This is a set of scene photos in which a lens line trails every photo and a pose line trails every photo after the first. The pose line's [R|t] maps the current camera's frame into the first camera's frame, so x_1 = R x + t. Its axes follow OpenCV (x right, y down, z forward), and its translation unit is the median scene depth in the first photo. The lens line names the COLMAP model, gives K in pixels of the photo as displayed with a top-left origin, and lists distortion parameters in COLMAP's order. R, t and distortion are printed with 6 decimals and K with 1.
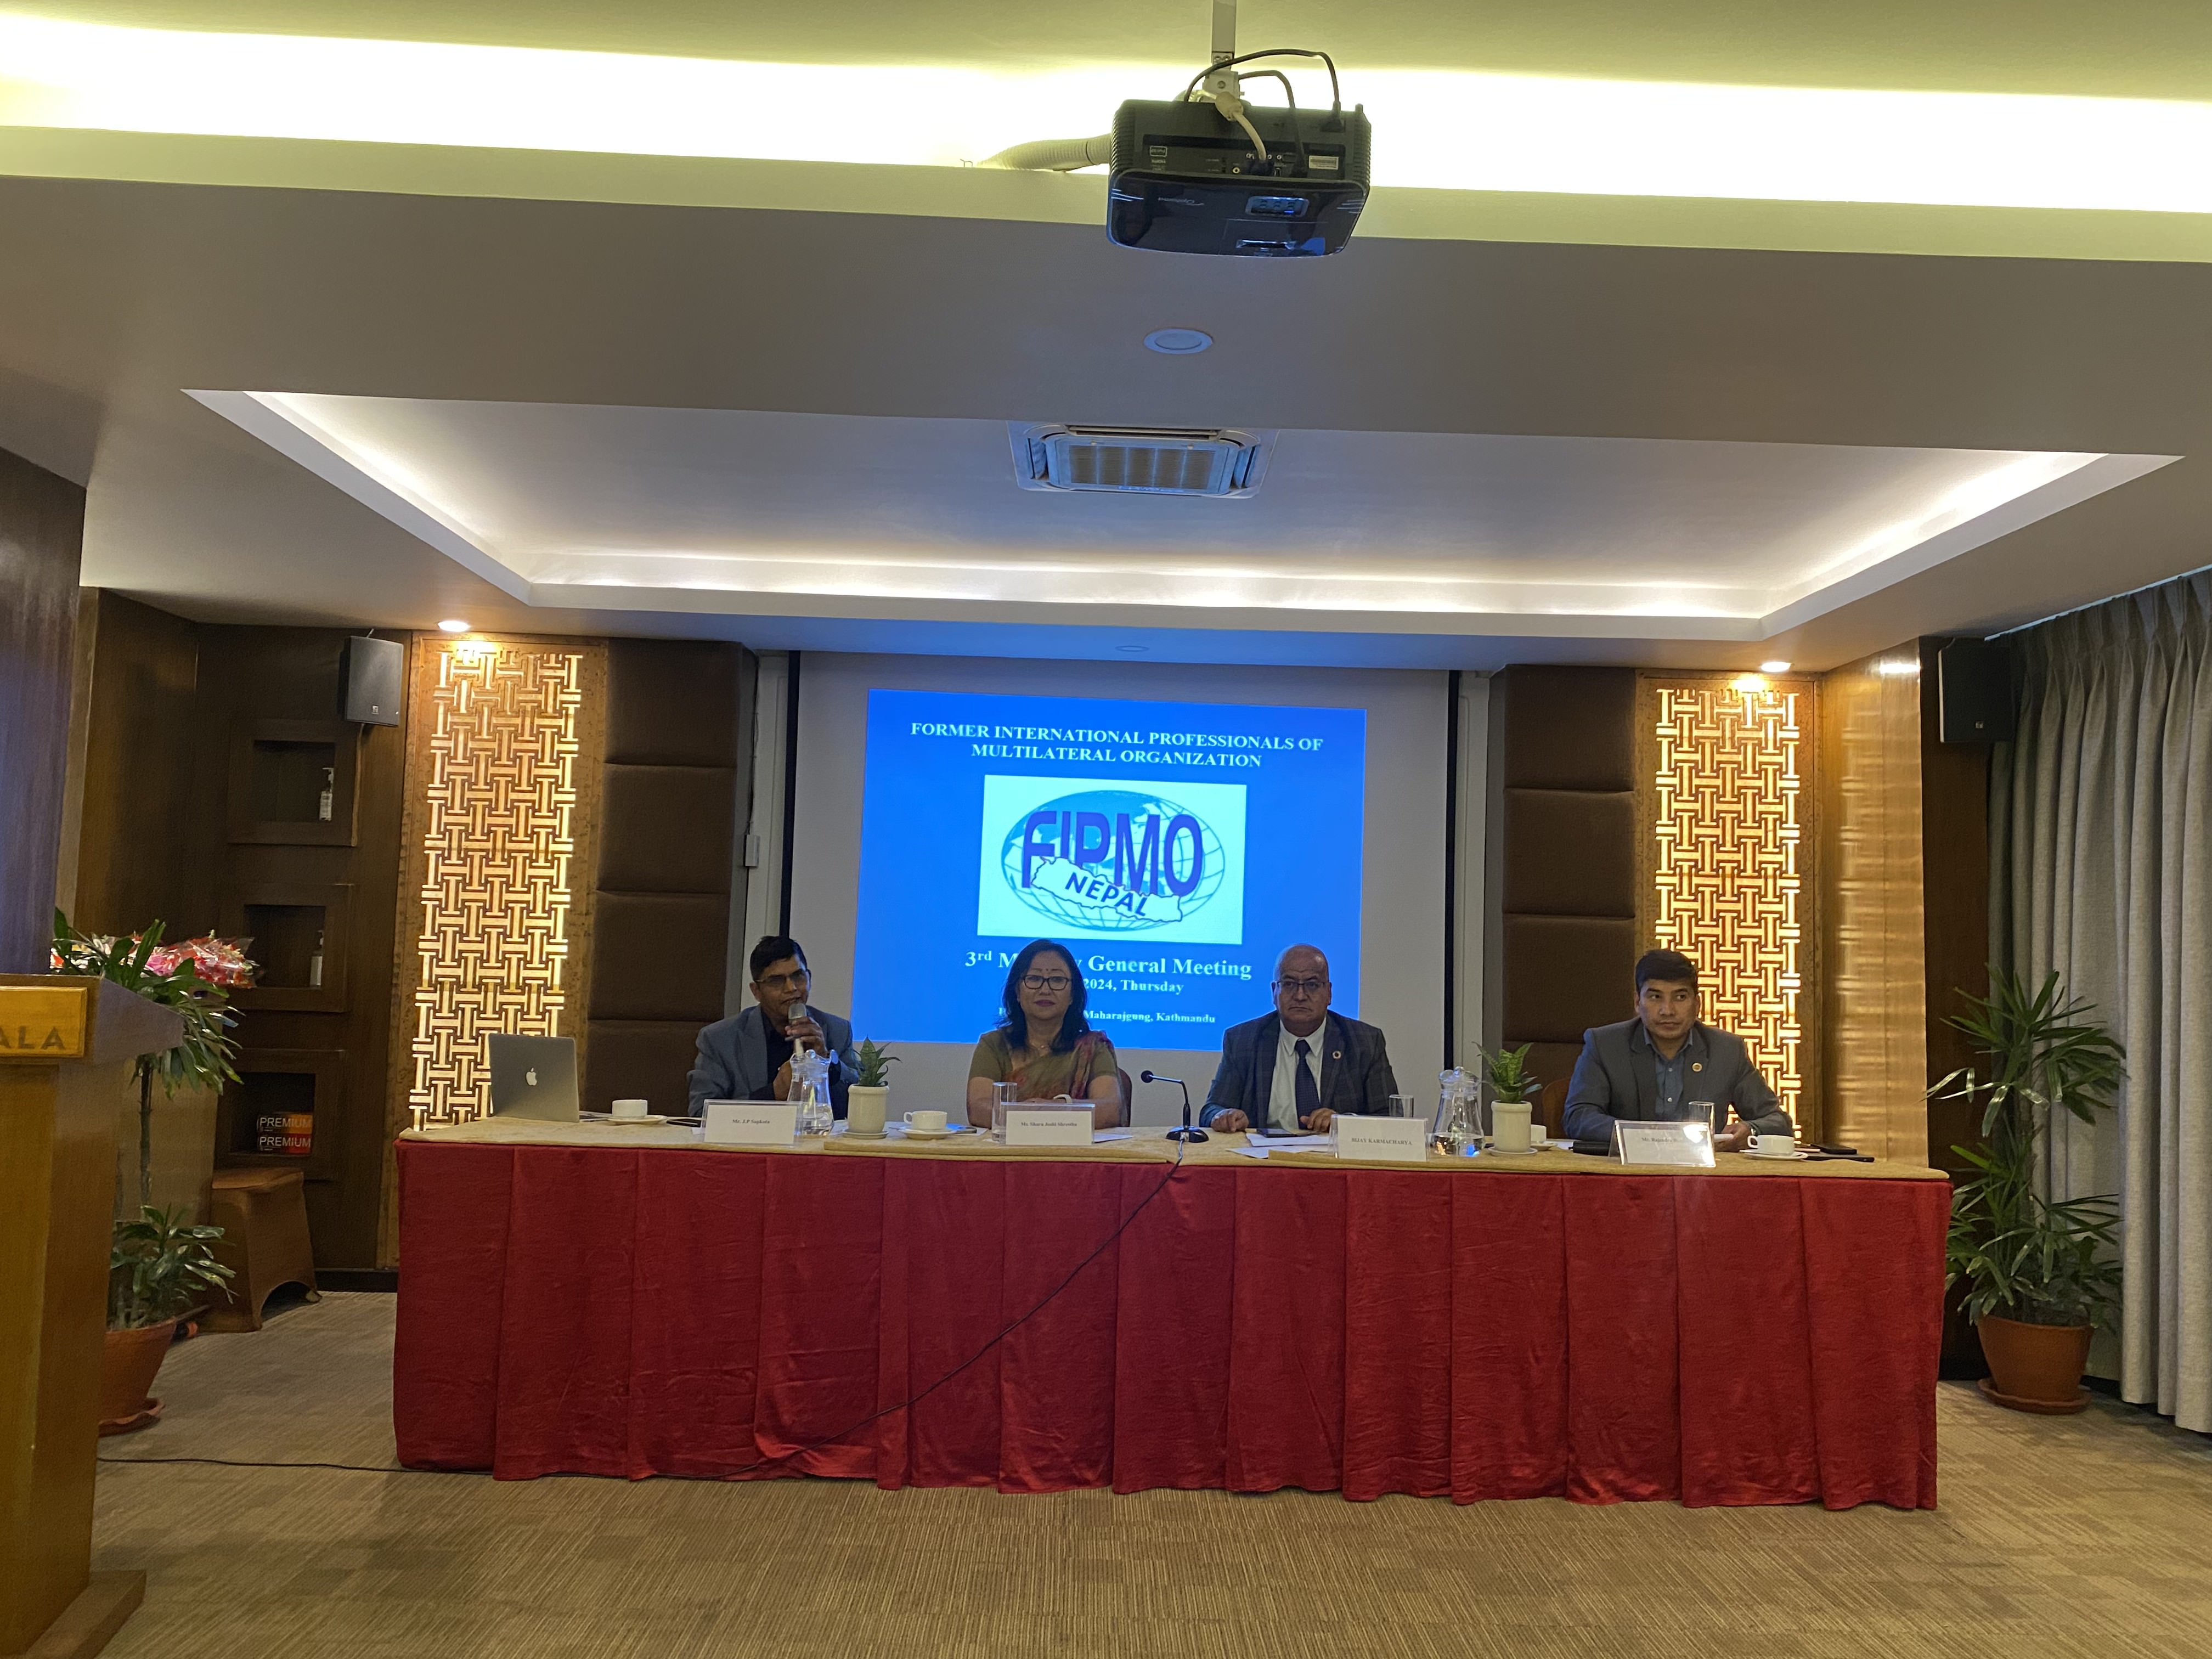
lens RADIAL K [[1706.5, 0, 1110.8], [0, 1706.5, 829.2], [0, 0, 1]] dist [0.101440, -0.186960]
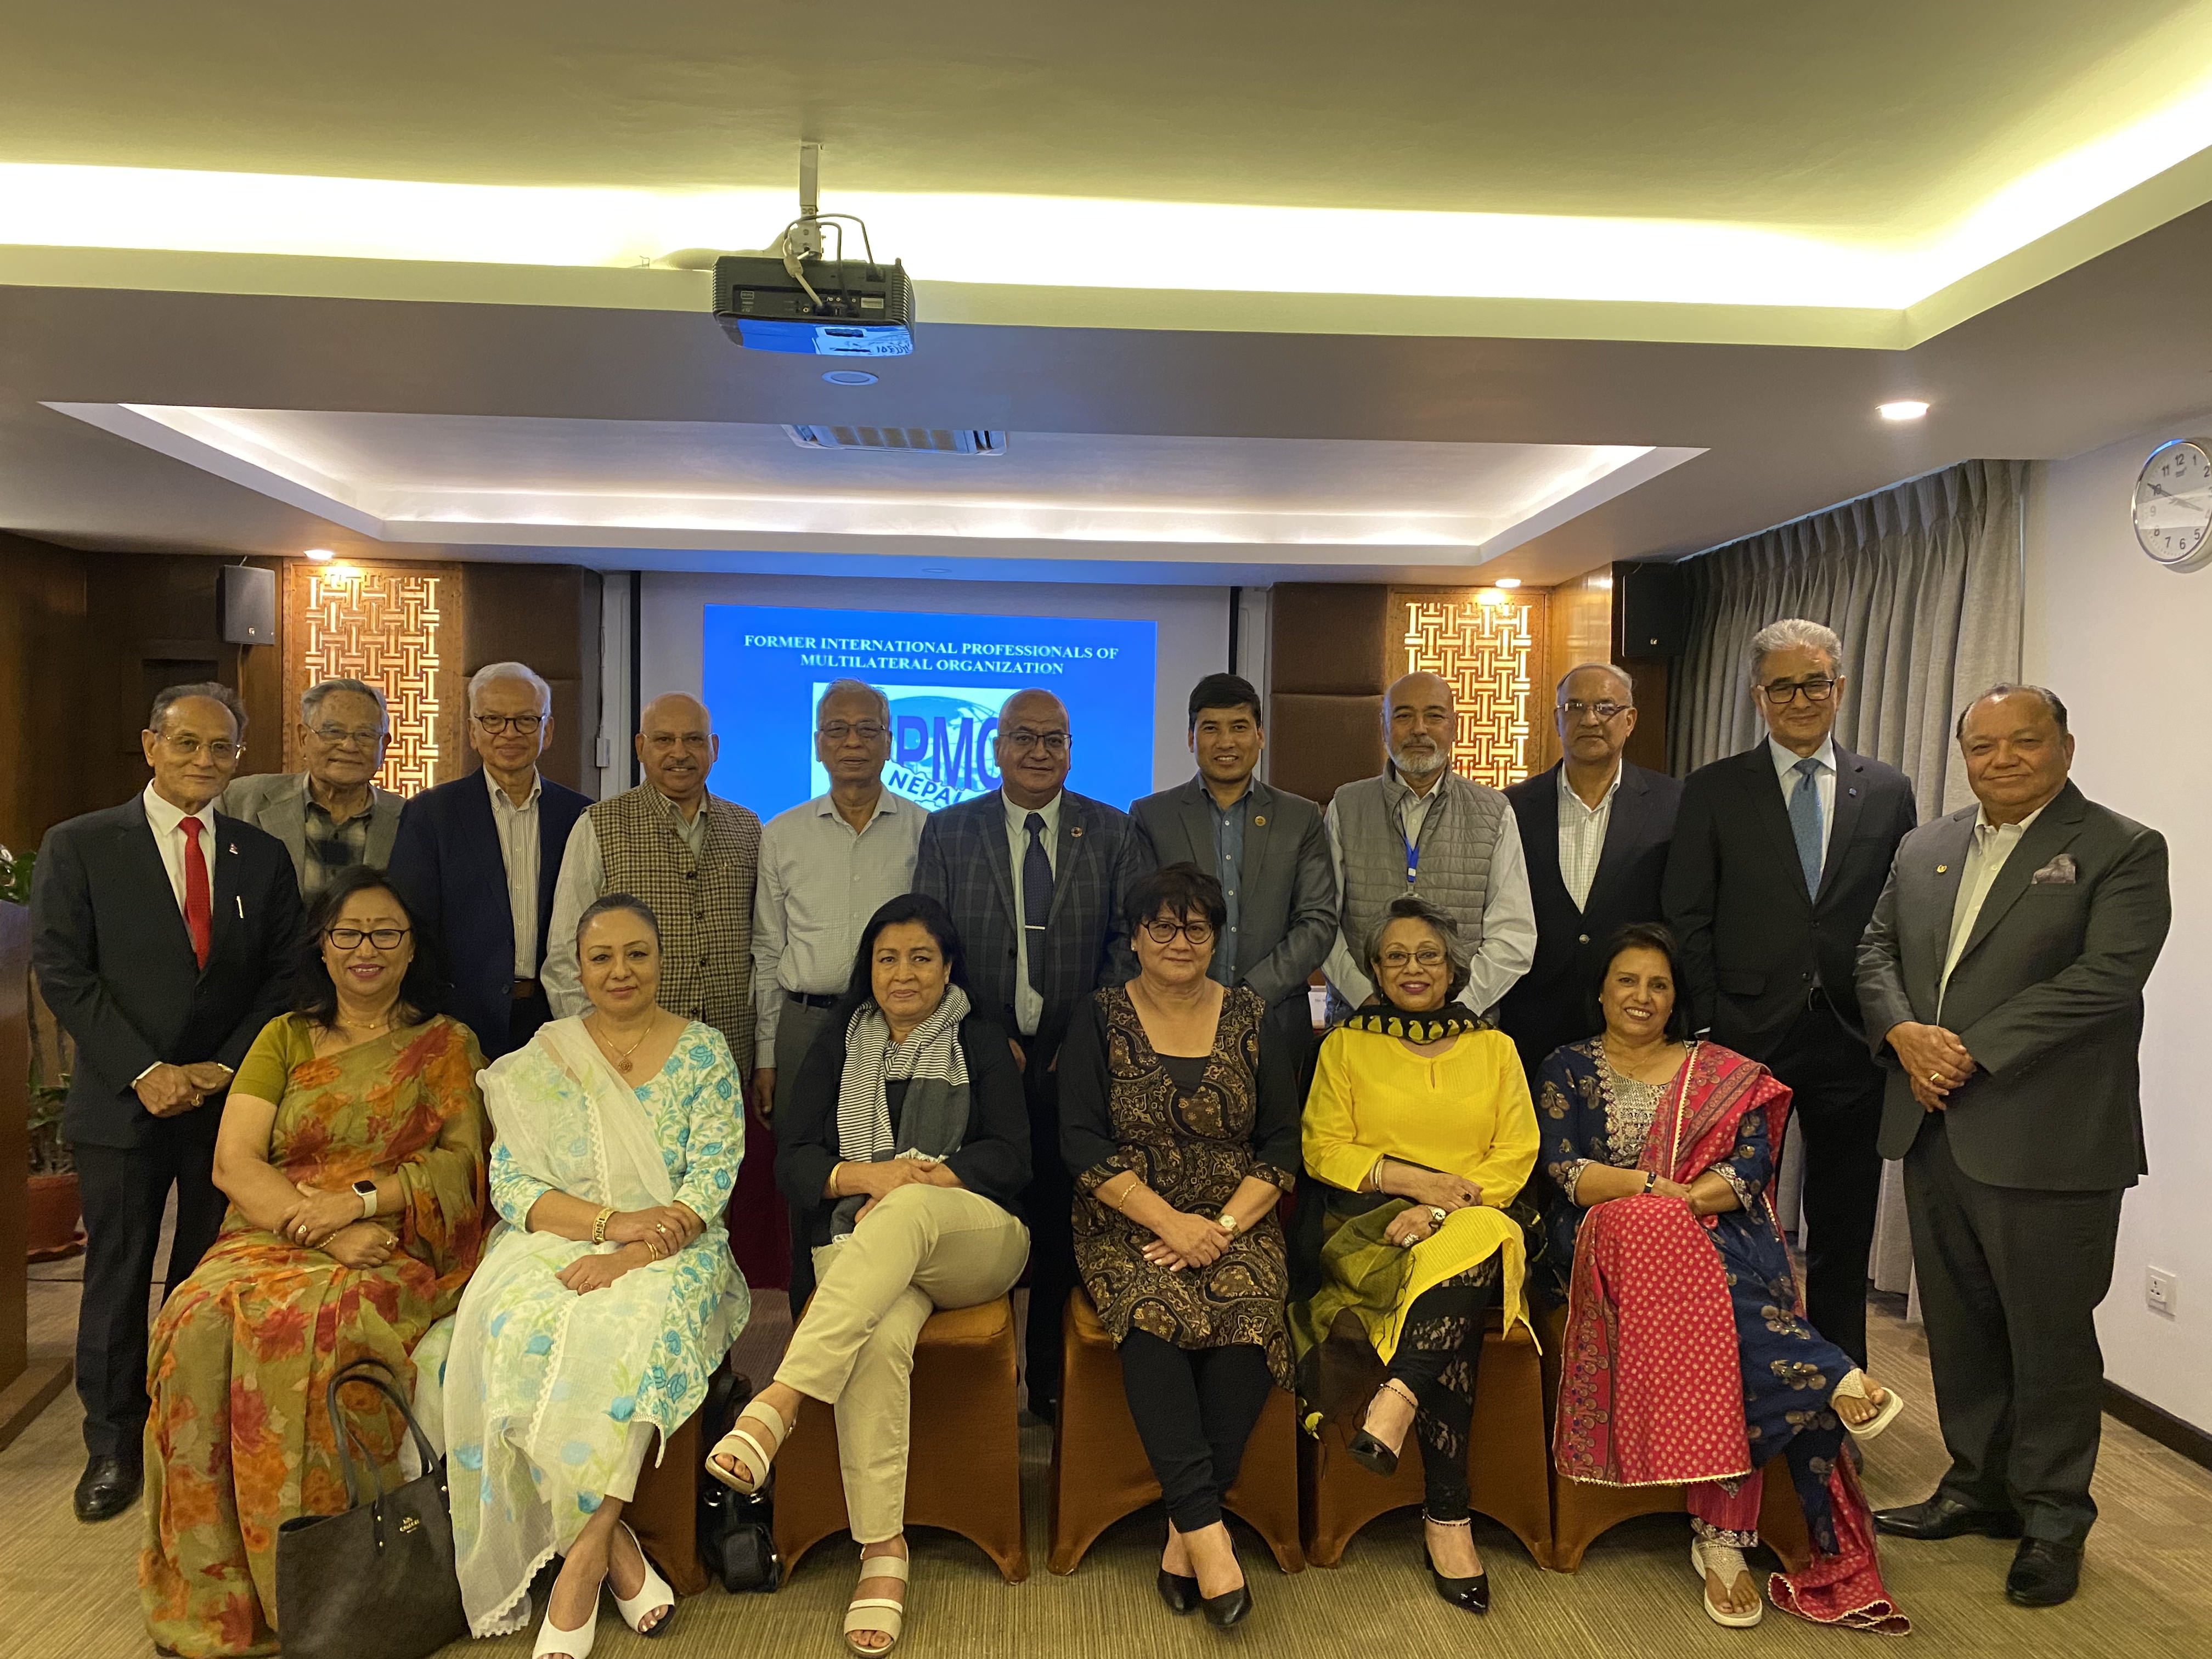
lens RADIAL K [[1713.5, 0, 1108.1], [0, 1713.5, 850.3], [0, 0, 1]] dist [0.098400, -0.185526]
pose [[0.999617, -0.011254, 0.025271, 0.092265], [0.008798, 0.995414, 0.095254, -0.029580], [-0.026227, -0.094995, 0.995132, -0.135489]]
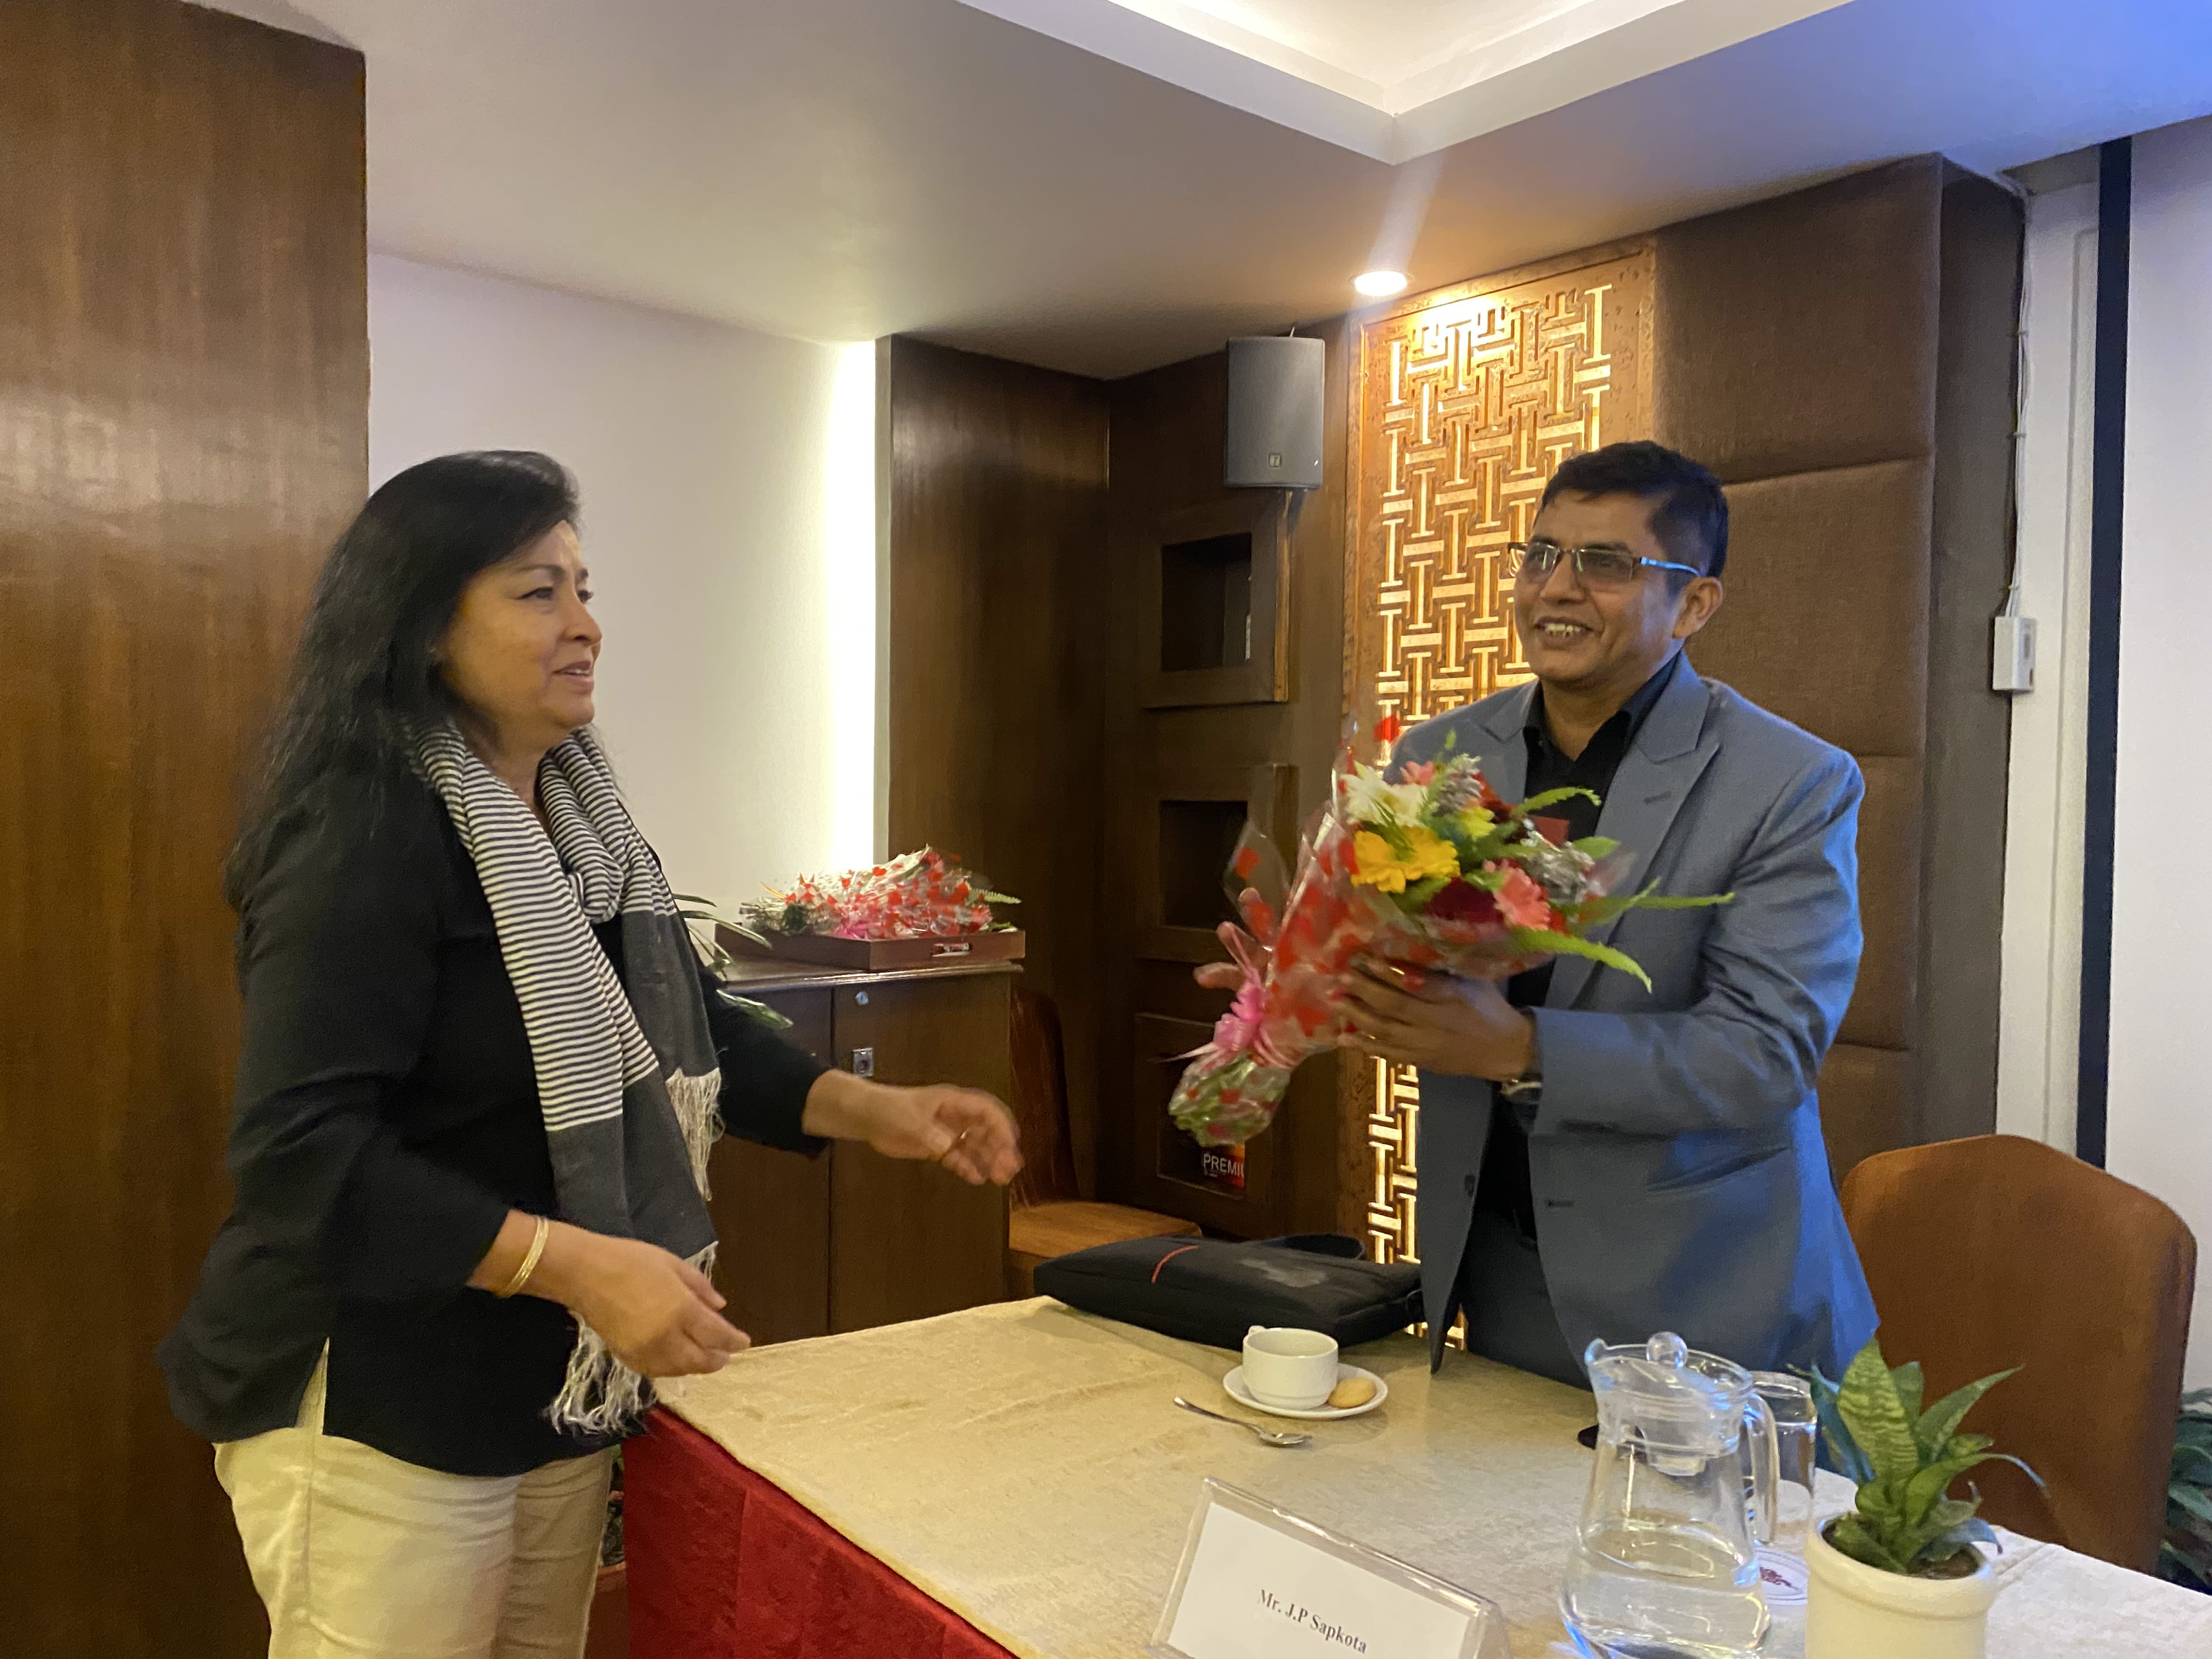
lens RADIAL K [[1697.0, 0, 1106.8], [0, 1697.0, 824.7], [0, 0, 1]] dist [0.057949, -0.062197]
pose [[0.631004, -0.008782, -0.775730, -0.020479], [0.058695, 0.997610, 0.036451, 0.027331], [0.773556, -0.068532, 0.630012, 0.571450]]
